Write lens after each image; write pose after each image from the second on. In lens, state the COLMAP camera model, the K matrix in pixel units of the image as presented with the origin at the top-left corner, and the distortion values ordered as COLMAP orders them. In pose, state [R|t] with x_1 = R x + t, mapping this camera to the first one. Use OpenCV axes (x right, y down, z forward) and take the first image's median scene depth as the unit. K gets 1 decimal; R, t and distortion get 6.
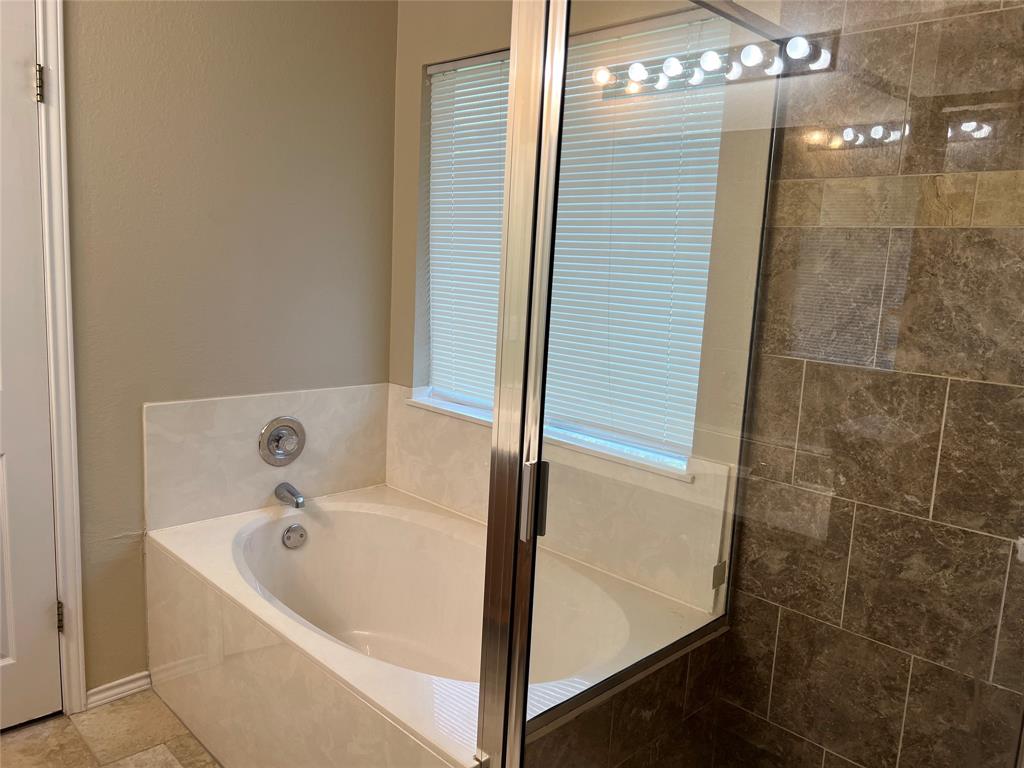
lens RADIAL K [[754.8, 0, 487.1], [0, 754.8, 377.8], [0, 0, 1]] dist [0.056934, -0.082228]
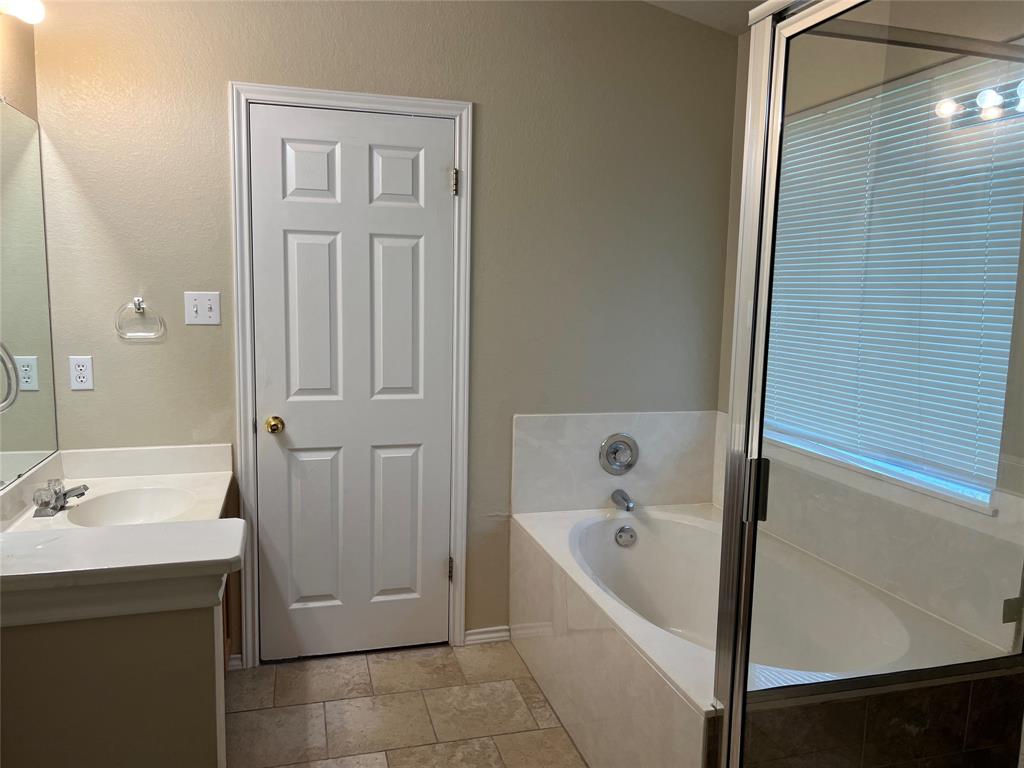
lens RADIAL K [[754.8, 0, 487.1], [0, 754.8, 377.8], [0, 0, 1]] dist [0.056934, -0.082228]
pose [[0.866944, 0.022650, -0.497891, 0.153450], [-0.050983, 0.997757, -0.043384, 0.030007], [0.495791, 0.062996, 0.866154, -0.148771]]
